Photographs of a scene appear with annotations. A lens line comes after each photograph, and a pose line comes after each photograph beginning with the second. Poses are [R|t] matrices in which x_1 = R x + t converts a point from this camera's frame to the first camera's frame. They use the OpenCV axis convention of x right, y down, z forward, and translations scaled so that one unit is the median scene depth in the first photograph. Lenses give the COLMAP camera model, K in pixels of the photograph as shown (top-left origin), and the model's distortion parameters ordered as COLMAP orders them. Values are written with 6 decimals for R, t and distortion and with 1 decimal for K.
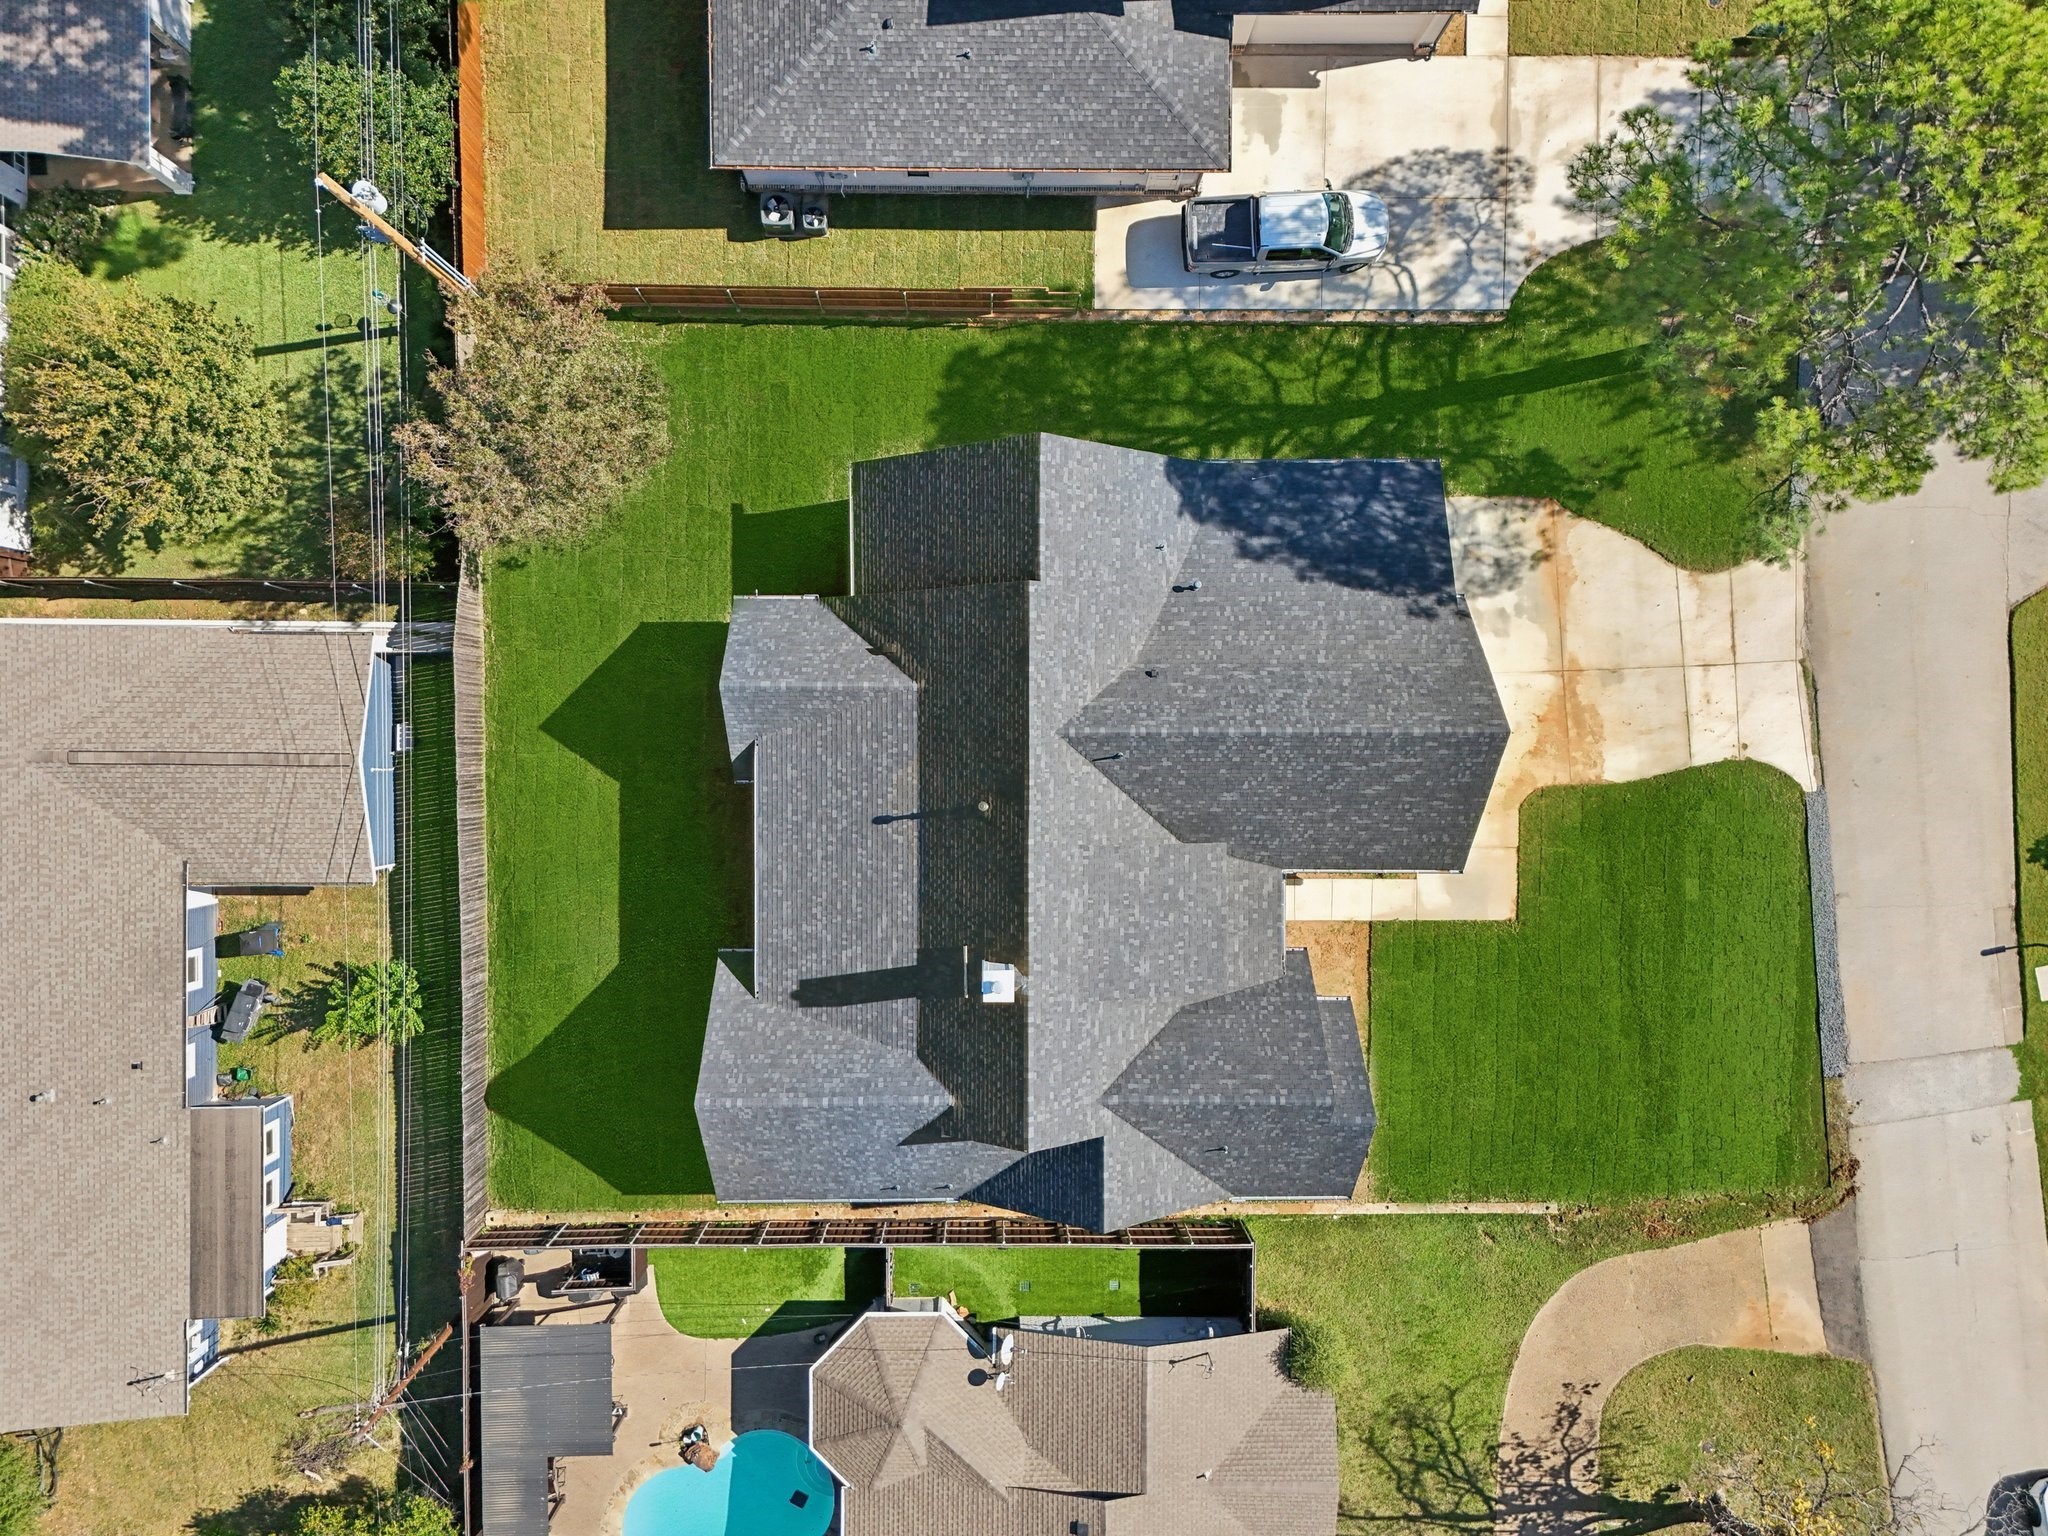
lens RADIAL K [[1629.2, 0, 1032.3], [0, 1629.2, 763.8], [0, 0, 1]] dist [0.085957, -0.004258]
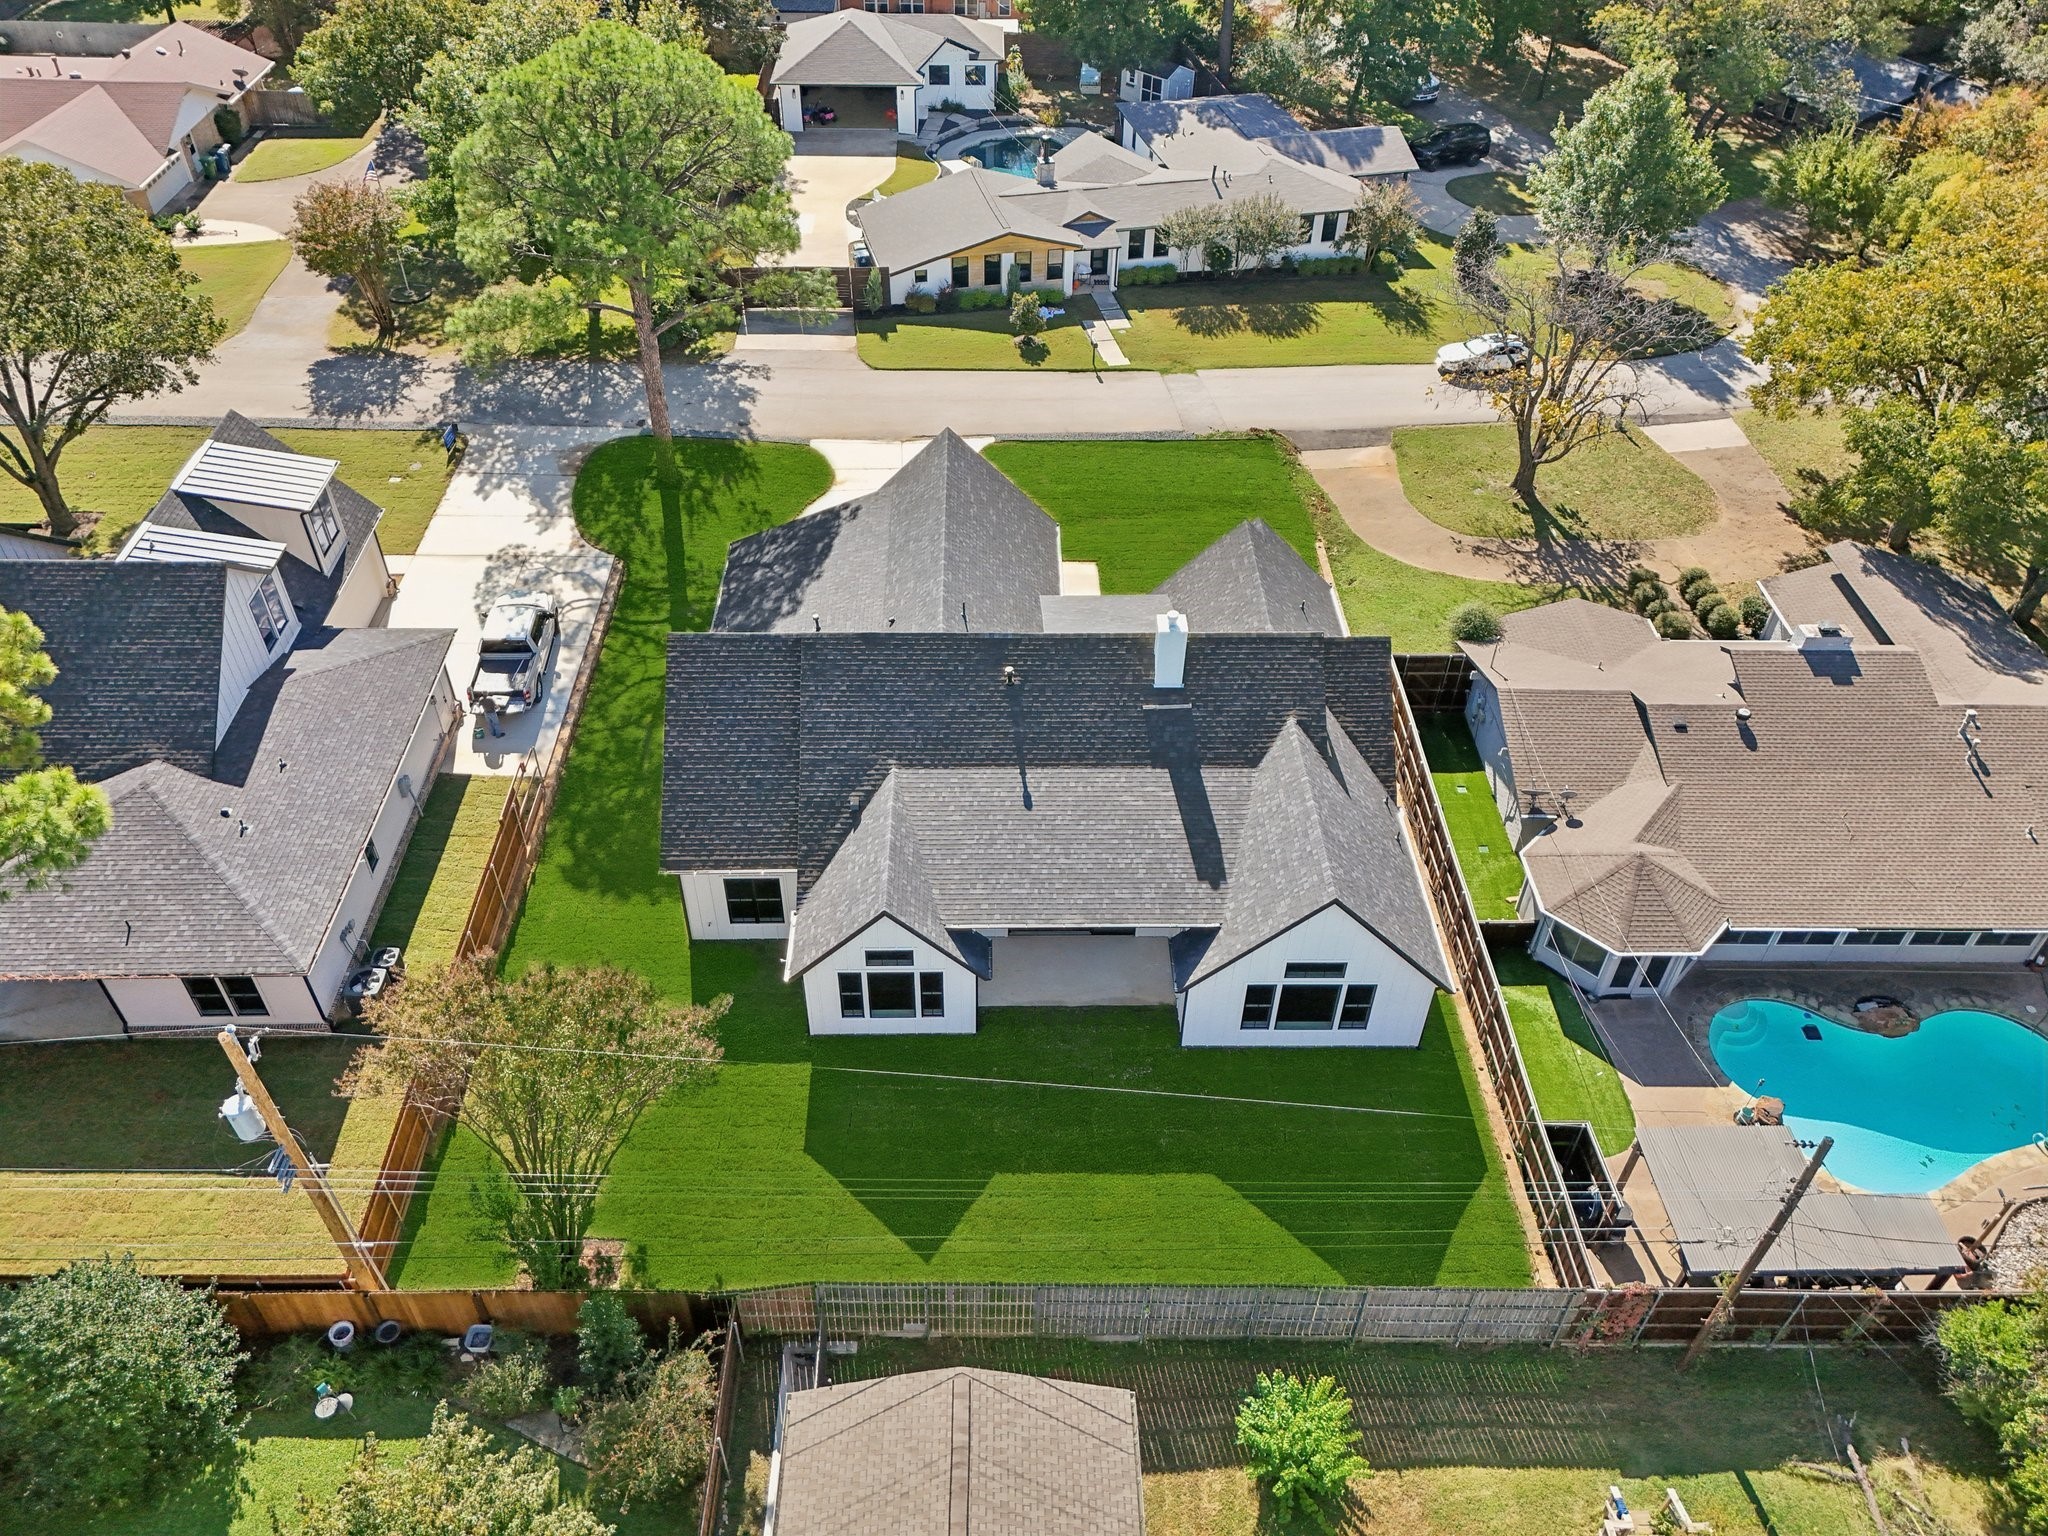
lens RADIAL K [[1629.2, 0, 1032.3], [0, 1629.2, 763.8], [0, 0, 1]] dist [0.085957, -0.004258]
pose [[-0.019543, -0.646465, 0.762693, -0.773128], [0.999809, -0.012394, 0.015113, 0.021136], [-0.000317, 0.762843, 0.646584, 0.309266]]
